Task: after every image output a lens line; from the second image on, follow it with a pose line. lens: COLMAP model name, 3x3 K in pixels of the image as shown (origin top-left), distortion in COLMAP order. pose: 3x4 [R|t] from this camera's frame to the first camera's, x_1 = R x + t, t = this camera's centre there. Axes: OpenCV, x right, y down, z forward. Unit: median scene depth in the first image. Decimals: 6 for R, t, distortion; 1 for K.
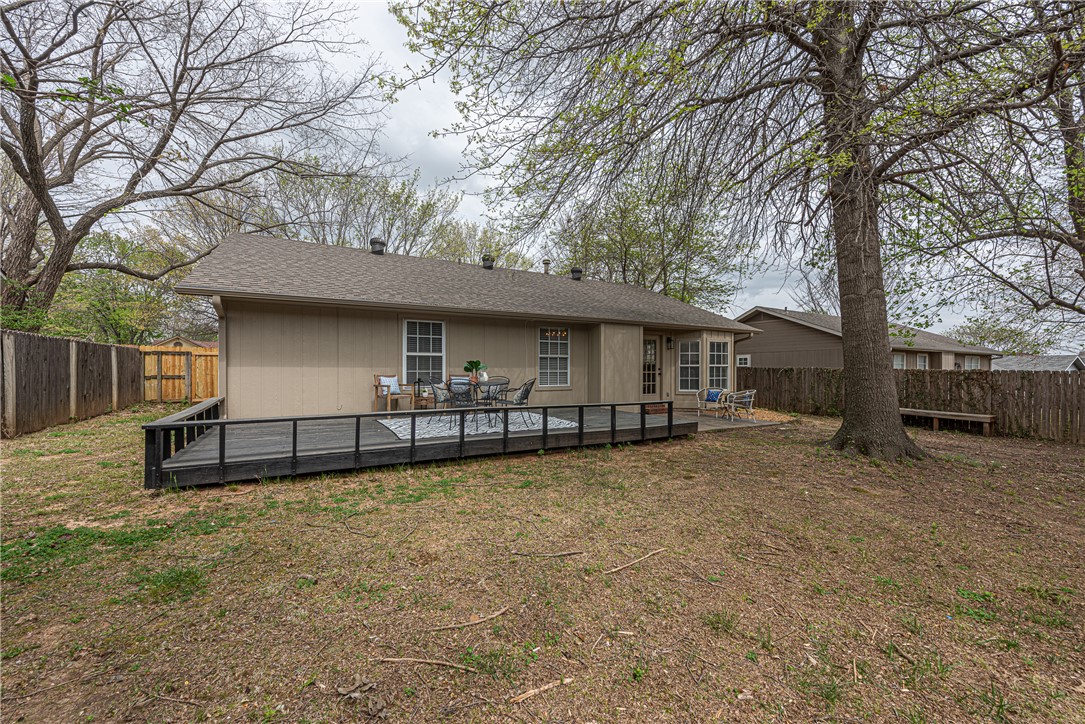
lens RADIAL K [[429.1, 0, 543.3], [0, 429.1, 368.8], [0, 0, 1]] dist [0.000713, 0.000010]
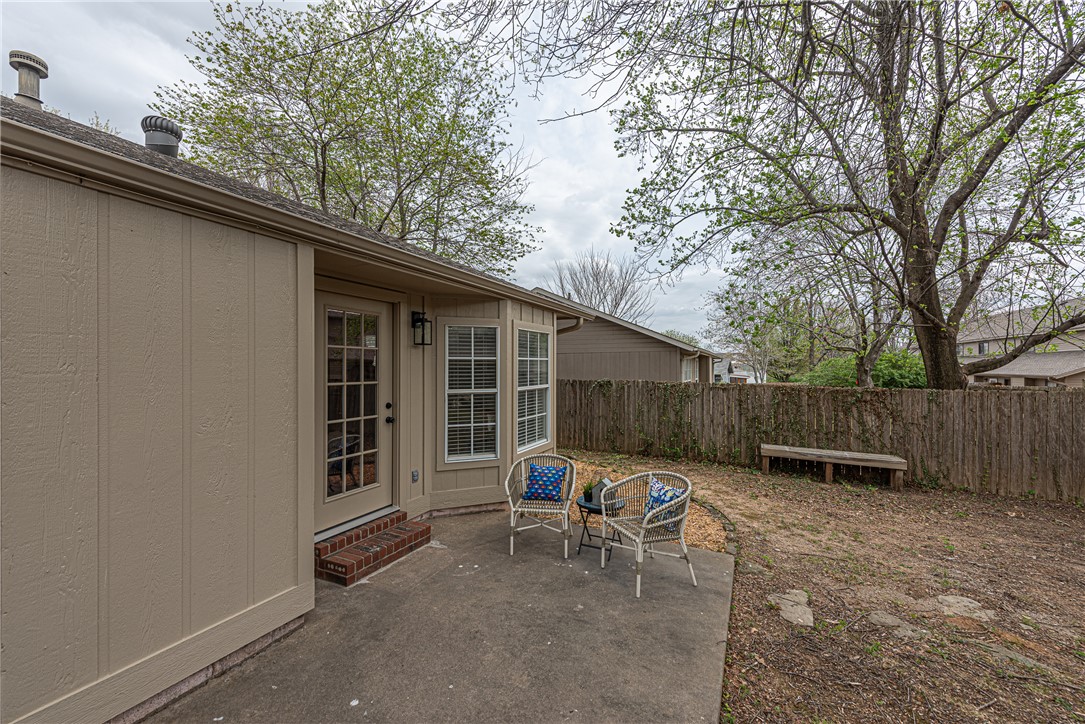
lens RADIAL K [[429.1, 0, 540.8], [0, 429.1, 364.0], [0, 0, 1]] dist [0.000713, 0.000010]
pose [[0.823202, -0.000027, 0.567748, 0.180884], [-0.001348, 0.999997, 0.002002, -0.031865], [-0.567747, -0.002413, 0.823200, 0.666812]]
